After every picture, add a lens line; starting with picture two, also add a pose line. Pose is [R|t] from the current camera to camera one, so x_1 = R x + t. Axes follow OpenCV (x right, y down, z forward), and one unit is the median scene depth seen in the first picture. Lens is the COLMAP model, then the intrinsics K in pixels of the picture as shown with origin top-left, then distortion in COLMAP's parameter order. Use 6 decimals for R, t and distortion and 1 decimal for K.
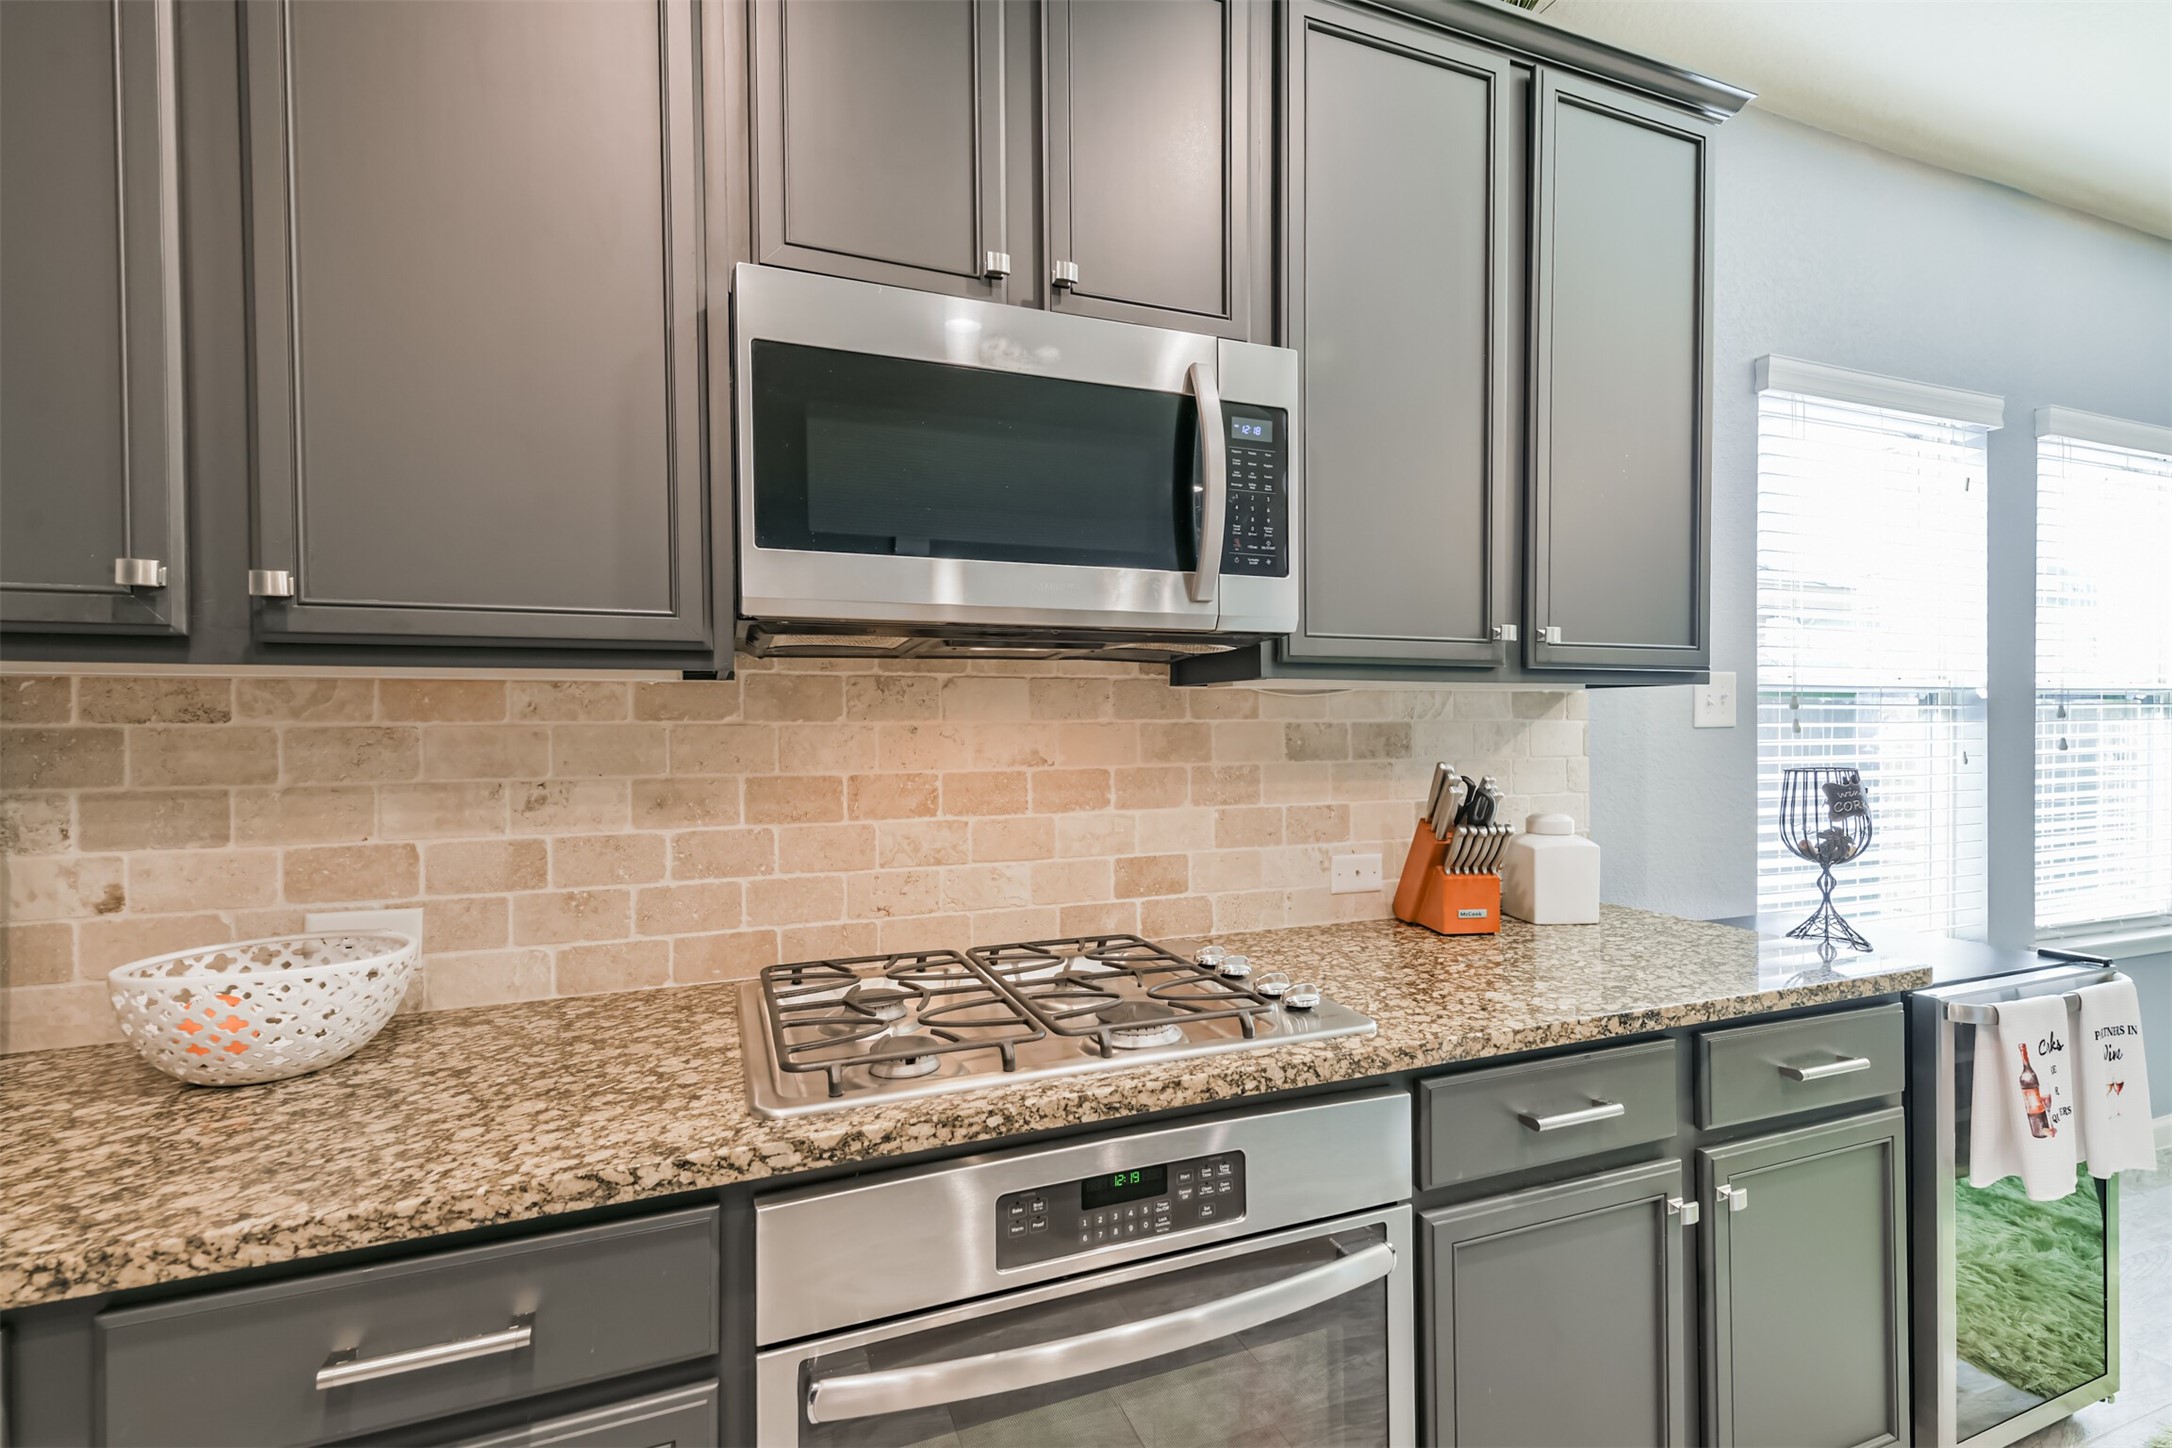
lens RADIAL K [[969.4, 0, 1094.8], [0, 969.4, 733.2], [0, 0, 1]] dist [0.021082, -0.002530]
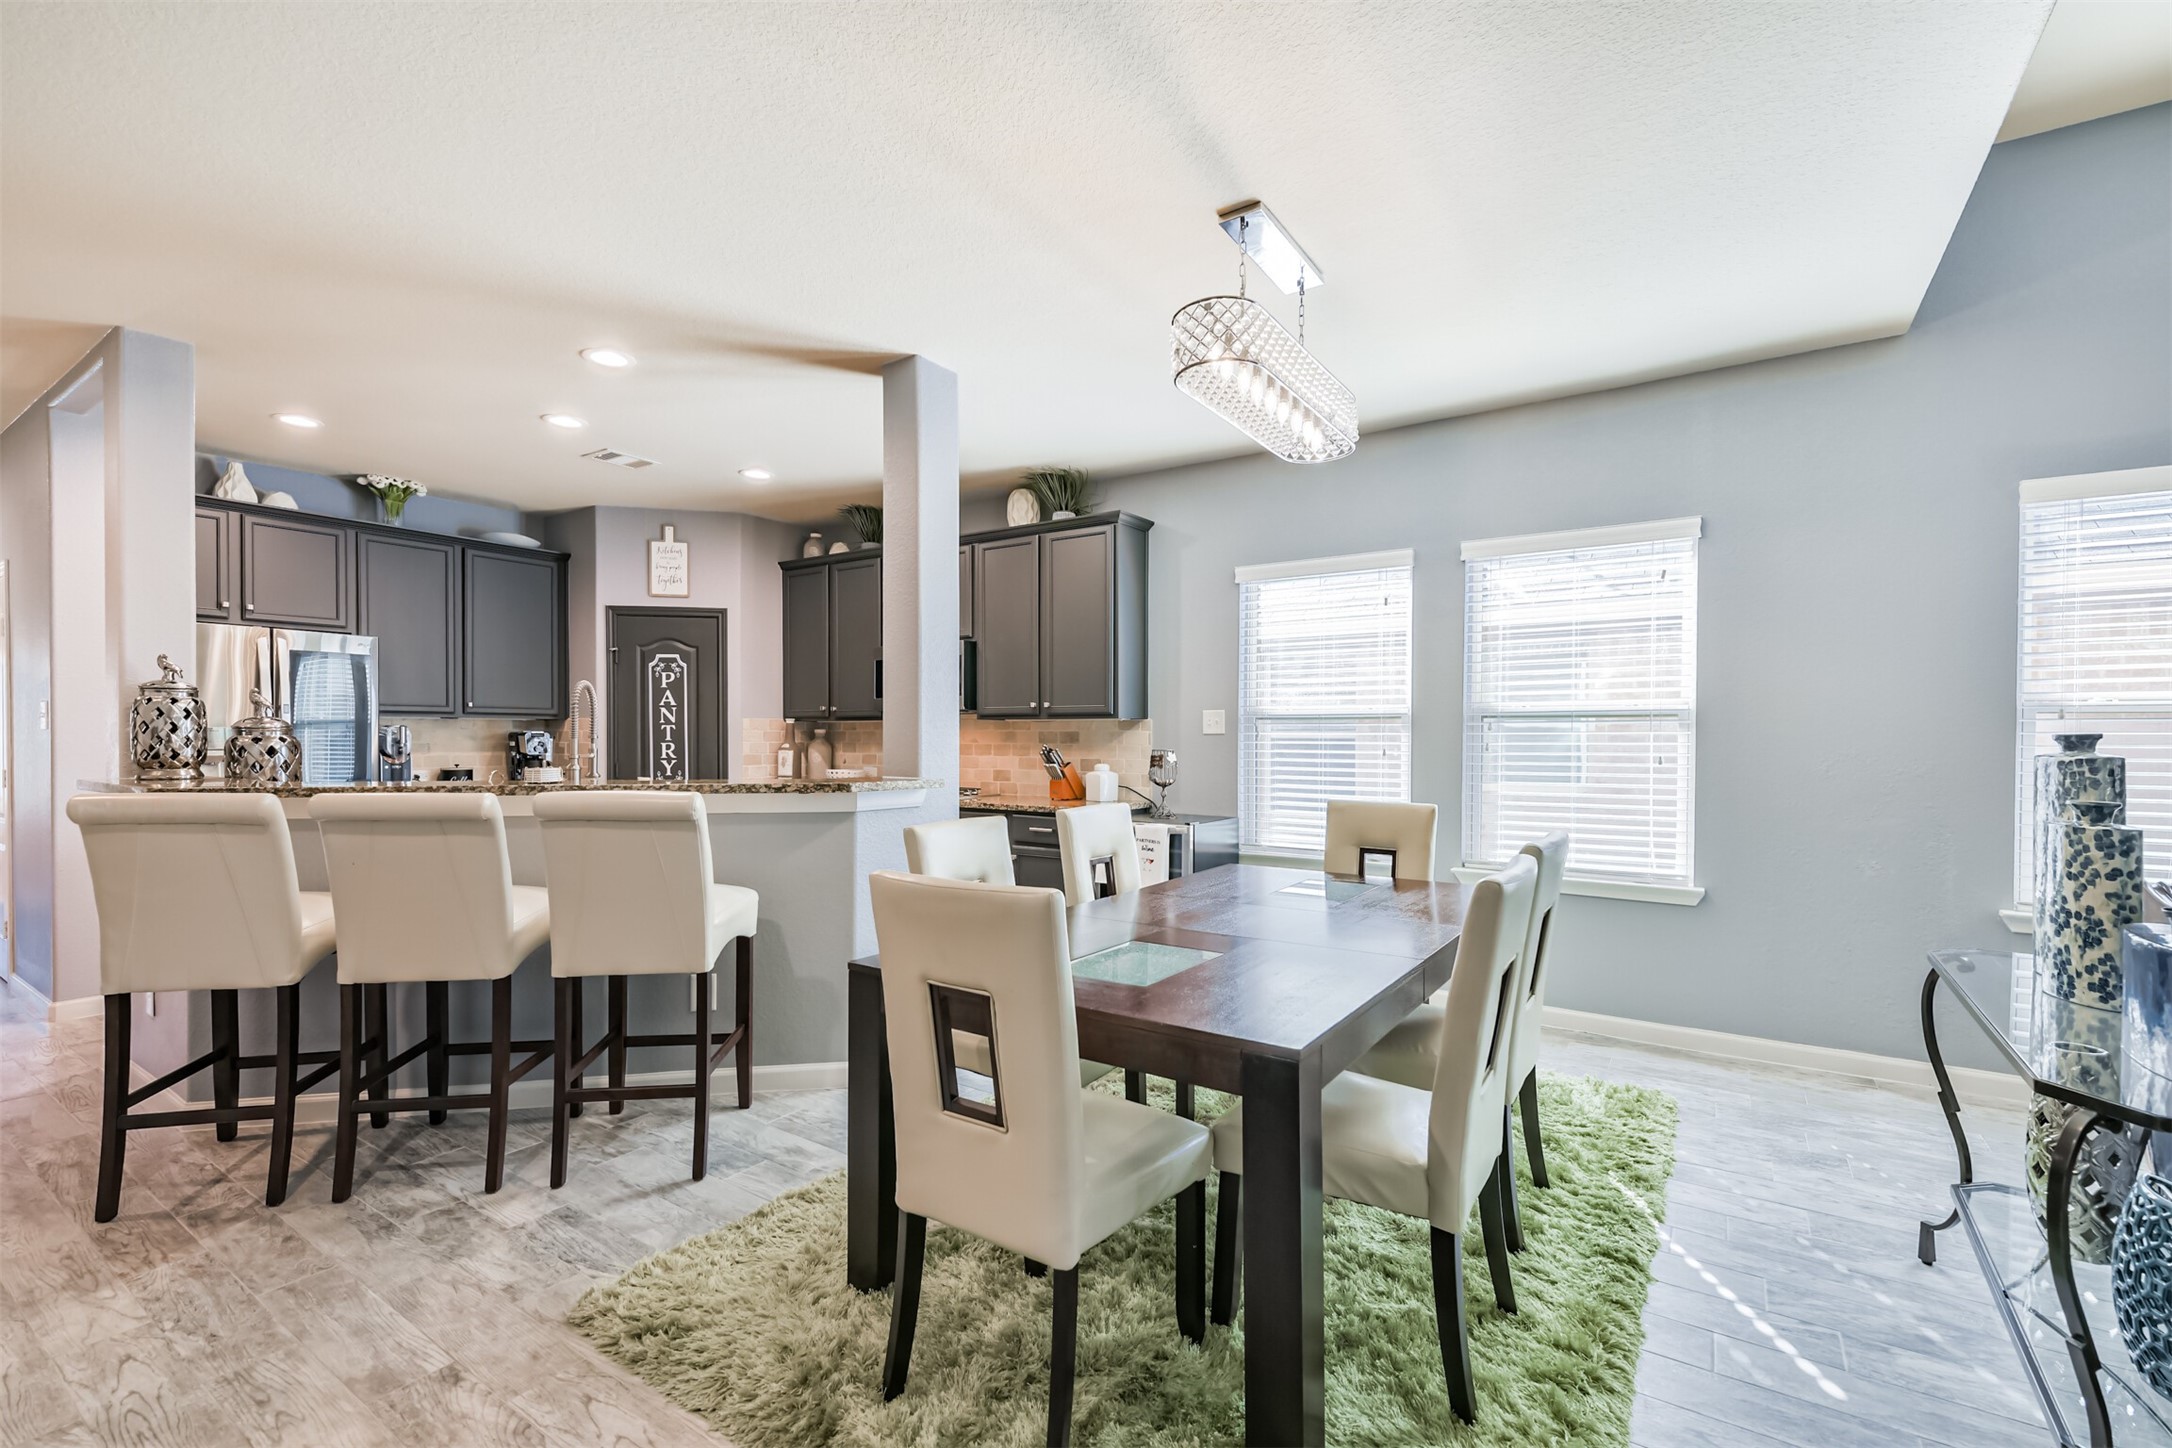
lens RADIAL K [[935.7, 0, 1088.6], [0, 935.7, 746.6], [0, 0, 1]] dist [0.016078, -0.005567]
pose [[0.564997, 0.017253, -0.824912, 3.739592], [-0.012367, 0.999846, 0.012442, -0.000778], [0.825000, 0.003172, 0.565124, -0.782648]]
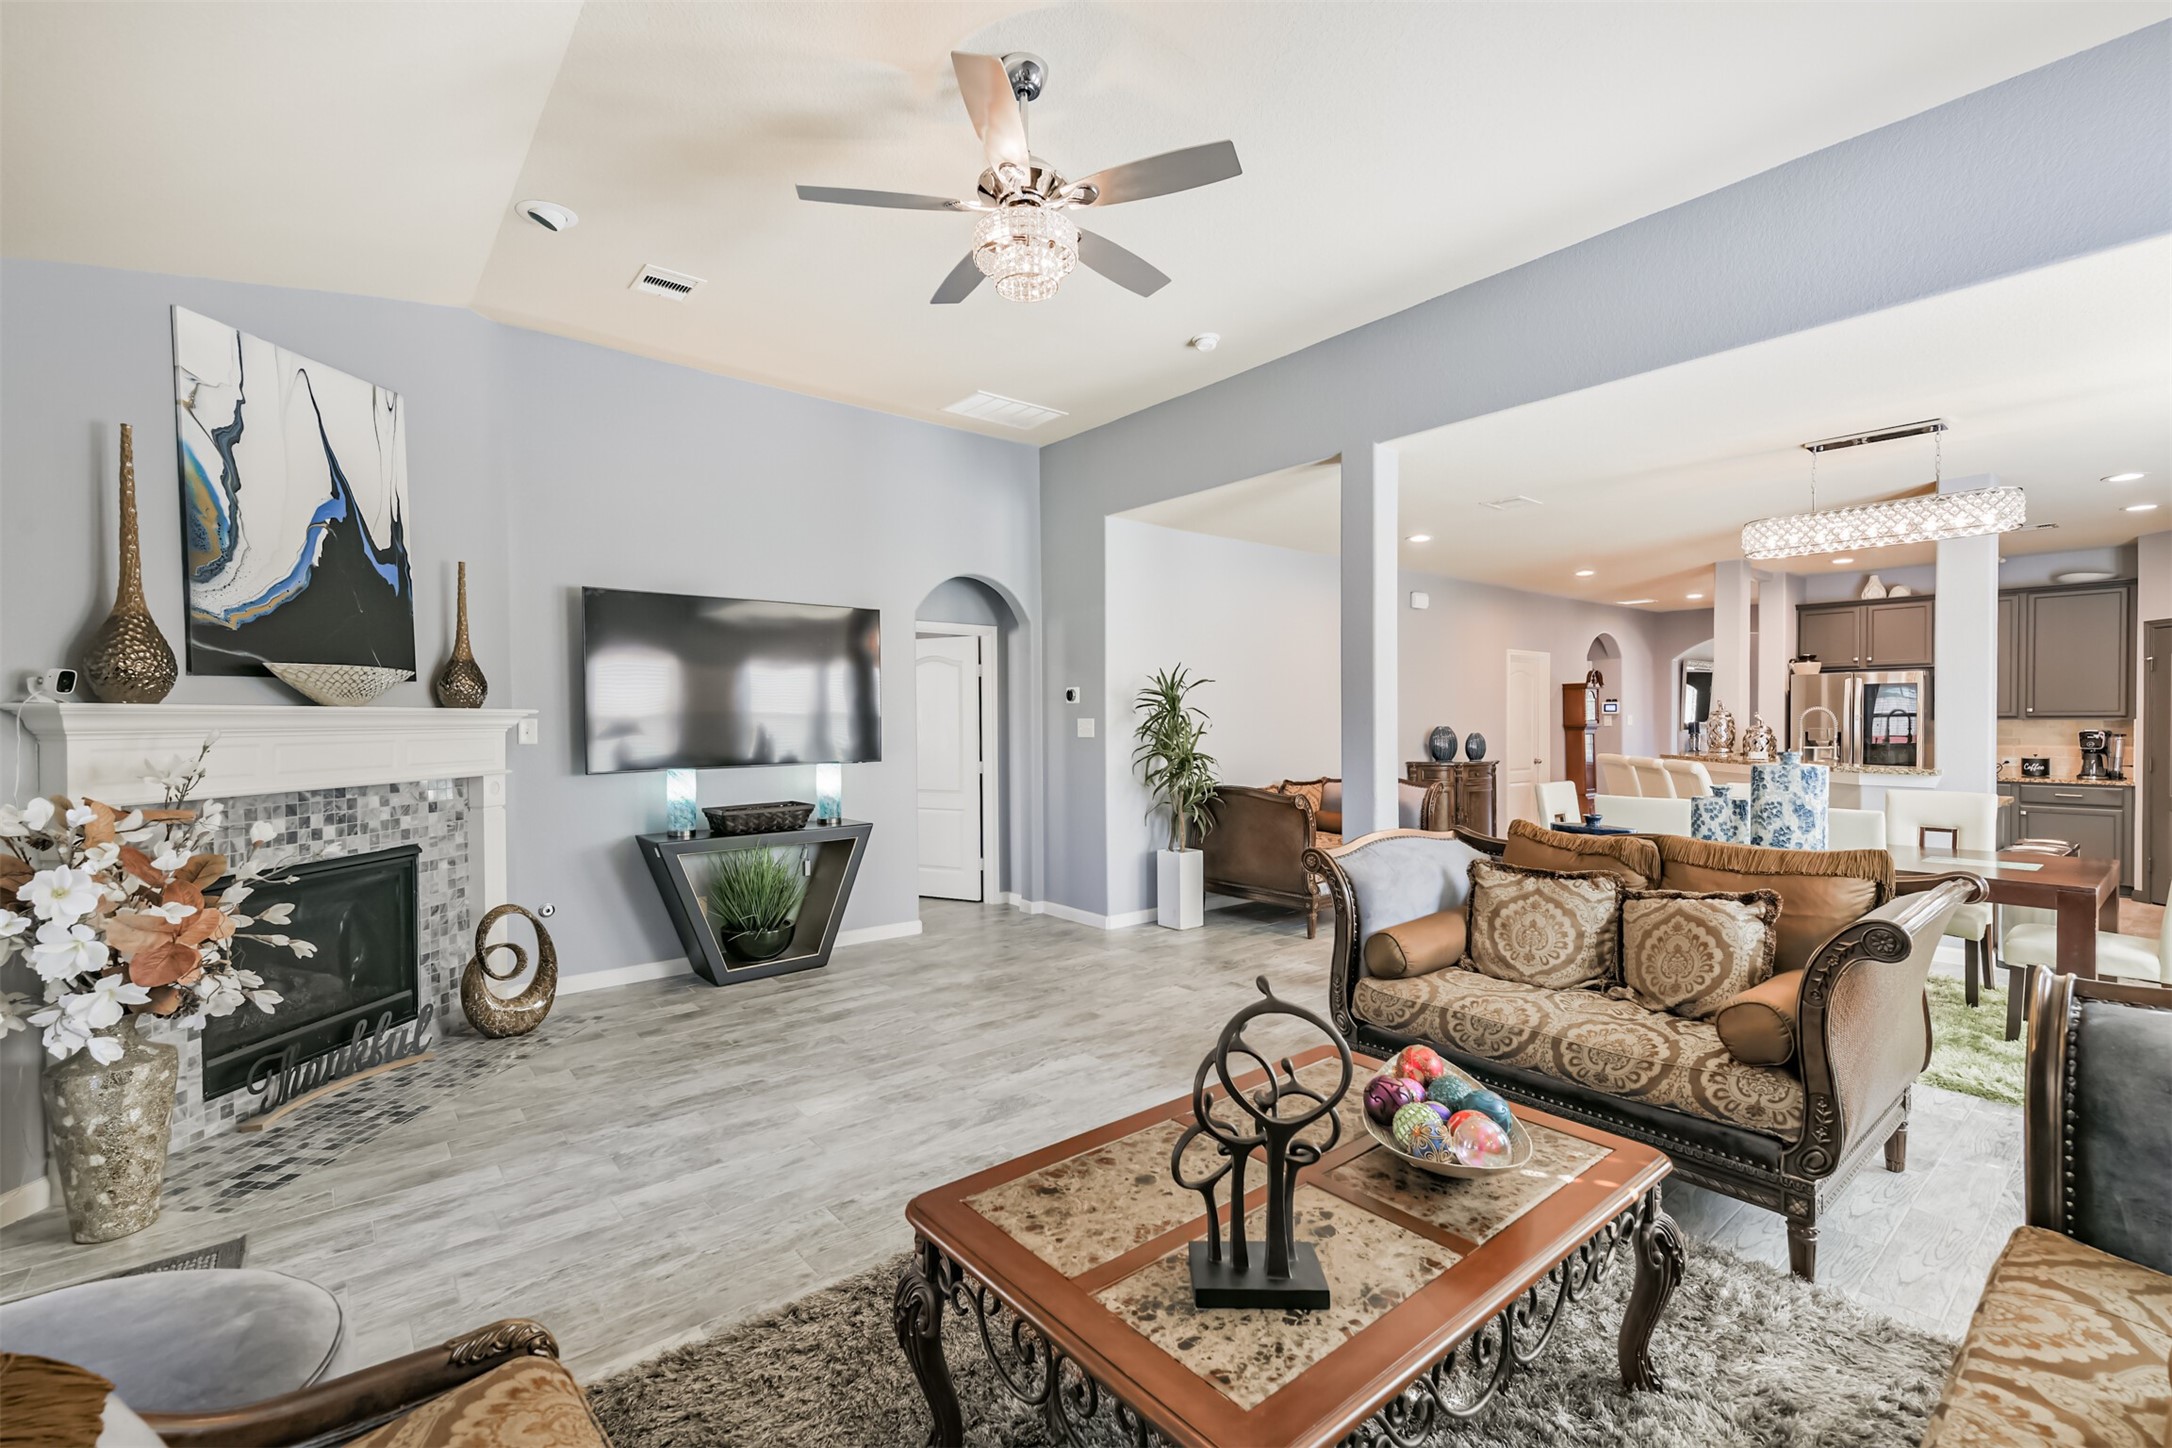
lens RADIAL K [[935.7, 0, 1088.8], [0, 935.7, 729.2], [0, 0, 1]] dist [0.016078, -0.005567]
pose [[-0.951993, 0.013394, -0.305826, 5.794134], [0.007742, 0.999776, 0.019686, -0.140212], [0.306021, 0.016373, -0.951884, 2.925544]]
